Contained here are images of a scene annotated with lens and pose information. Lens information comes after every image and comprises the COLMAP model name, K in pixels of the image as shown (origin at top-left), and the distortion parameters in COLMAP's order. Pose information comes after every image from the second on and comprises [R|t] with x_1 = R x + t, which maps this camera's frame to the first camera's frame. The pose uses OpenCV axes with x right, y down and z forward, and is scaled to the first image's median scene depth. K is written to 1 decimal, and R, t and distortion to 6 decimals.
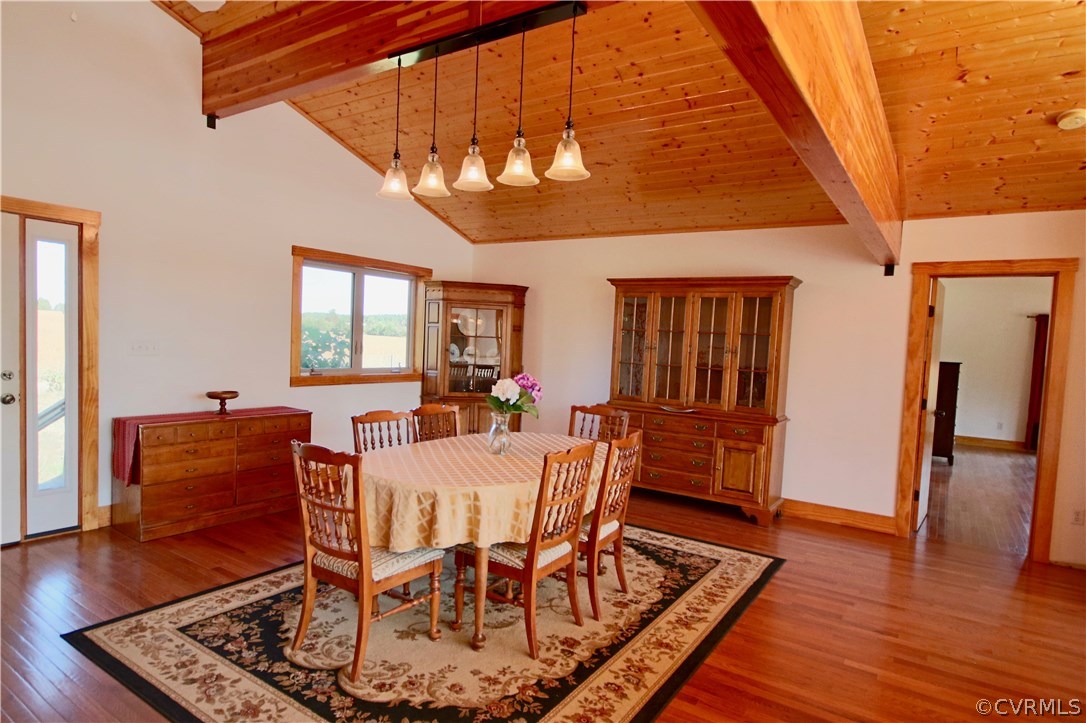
lens RADIAL K [[619.7, 0, 549.4], [0, 619.7, 368.7], [0, 0, 1]] dist [0.003014, 0.002912]
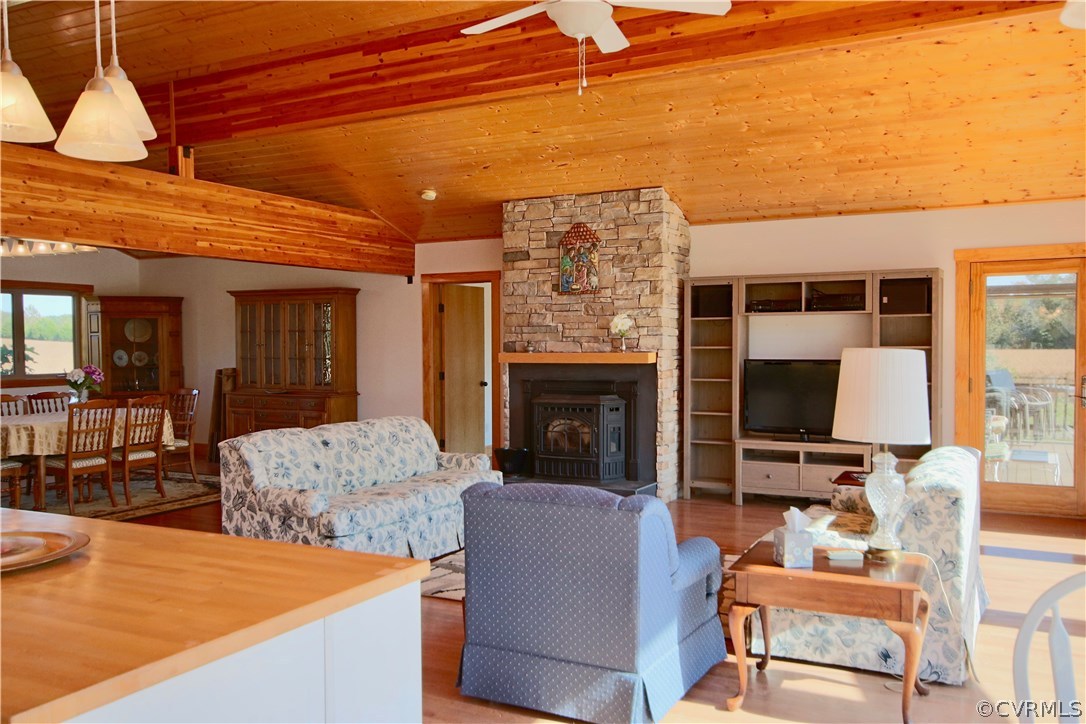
lens RADIAL K [[915.4, 0, 549.7], [0, 915.4, 372.9], [0, 0, 1]] dist [-0.008820, 0.028096]
pose [[0.992847, -0.052815, 0.107078, 0.610210], [0.053803, 0.998531, -0.006361, 0.074750], [-0.106585, 0.012077, 0.994230, -1.017906]]
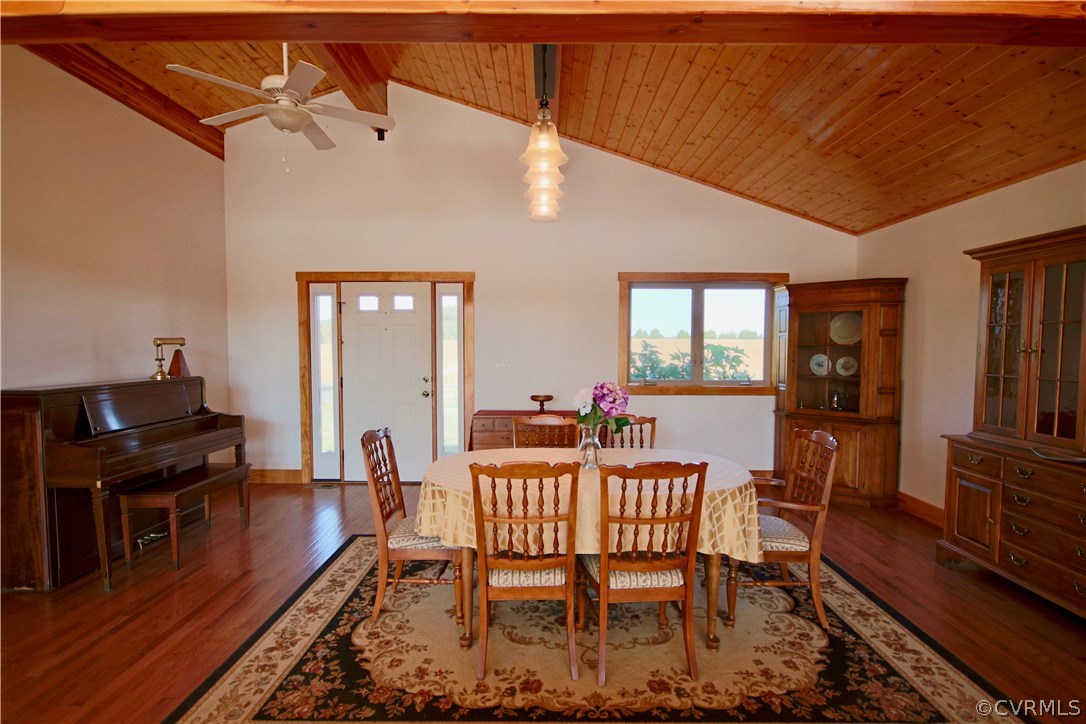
lens RADIAL K [[562.3, 0, 540.7], [0, 562.3, 370.9], [0, 0, 1]] dist [0.005150, -0.006653]
pose [[0.545257, -0.002473, -0.838266, 0.410594], [-0.018374, 0.999720, -0.014901, 0.003327], [0.838068, 0.023527, 0.545059, 0.325880]]
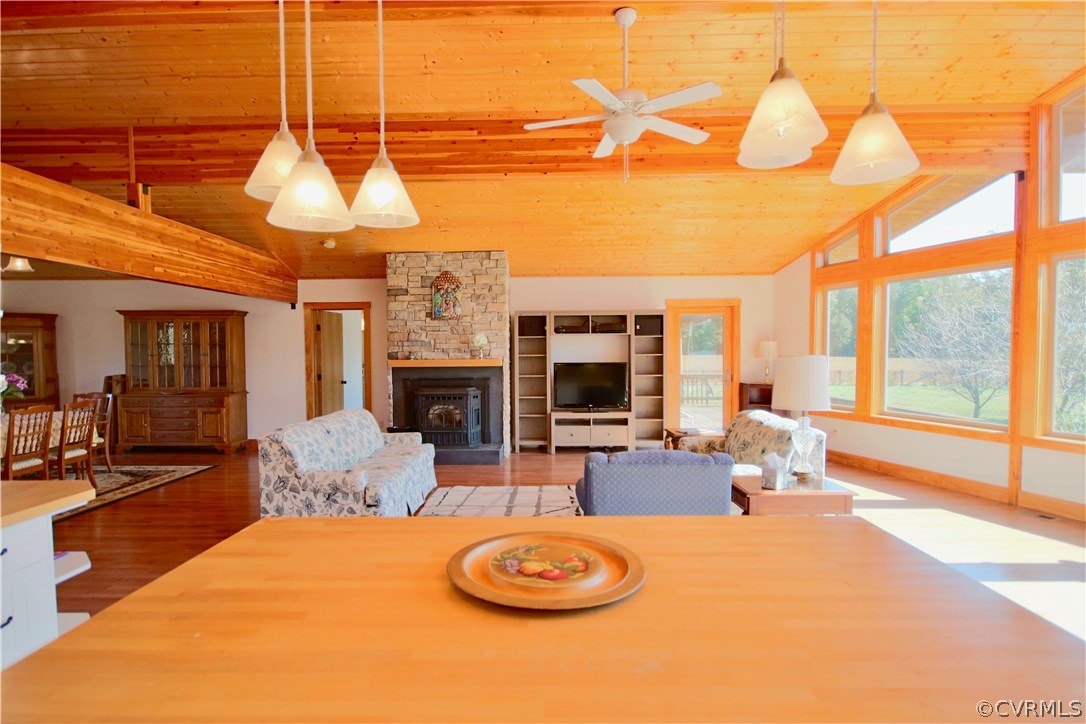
lens RADIAL K [[562.3, 0, 543.8], [0, 562.3, 370.9], [0, 0, 1]] dist [0.005150, -0.006653]
pose [[0.841882, -0.069251, 0.535200, 0.258987], [0.068232, 0.997433, 0.021729, 0.046504], [-0.535331, 0.018225, 0.844446, -0.786181]]
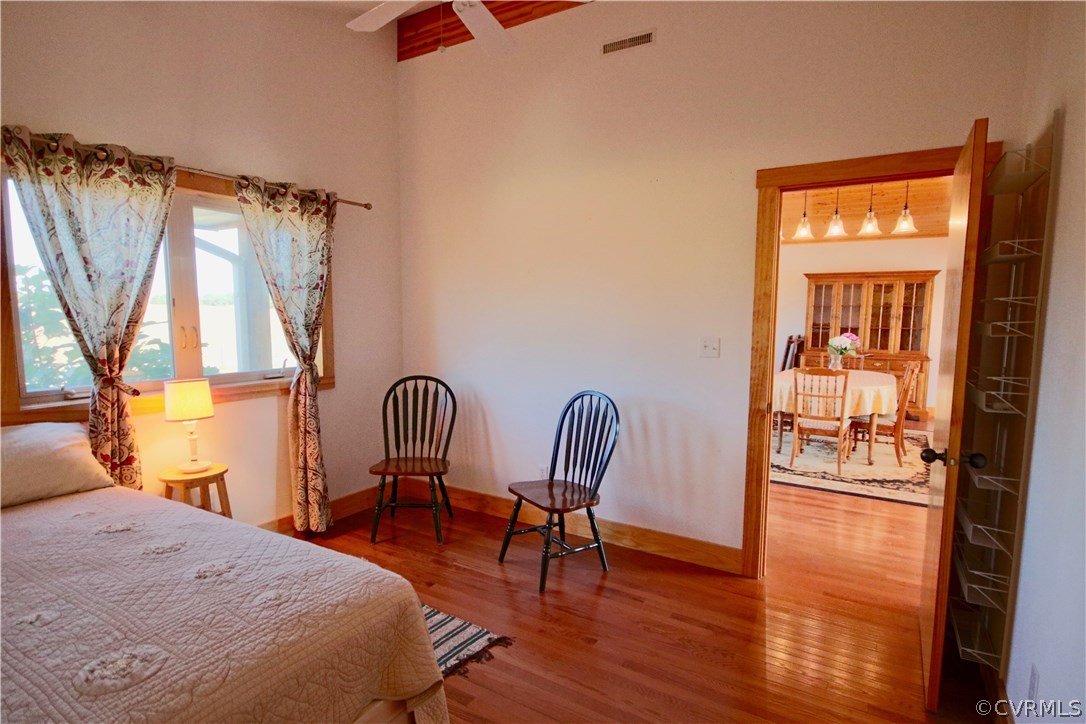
lens RADIAL K [[562.3, 0, 543.6], [0, 562.3, 367.0], [0, 0, 1]] dist [0.005150, -0.006653]
pose [[0.998846, -0.041413, 0.024327, -0.693495], [0.040186, 0.997994, 0.048923, -0.007776], [-0.026304, -0.047889, 0.998506, -0.468035]]
